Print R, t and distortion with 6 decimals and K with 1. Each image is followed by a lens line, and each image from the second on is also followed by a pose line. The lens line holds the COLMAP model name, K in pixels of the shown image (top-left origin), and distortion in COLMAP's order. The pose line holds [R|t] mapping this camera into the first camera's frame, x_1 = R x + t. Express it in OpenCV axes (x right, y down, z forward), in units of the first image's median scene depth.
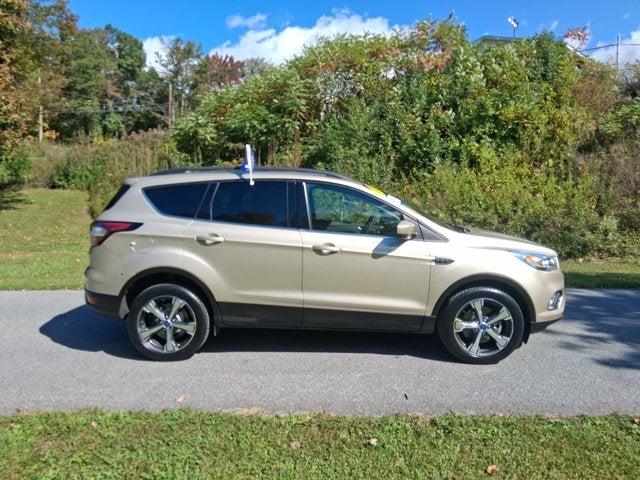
lens RADIAL K [[495.5, 0, 314.4], [0, 495.5, 241.2], [0, 0, 1]] dist [0.036651, -0.086515]
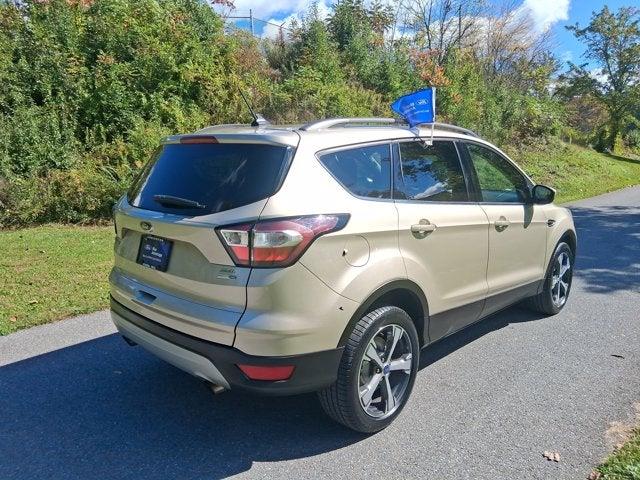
lens RADIAL K [[493.2, 0, 322.5], [0, 493.2, 239.8], [0, 0, 1]] dist [0.037351, -0.073707]
pose [[0.711021, -0.132684, 0.690539, -0.760711], [0.080303, 0.990933, 0.107719, -0.069805], [-0.698570, -0.021139, 0.715229, 0.611473]]
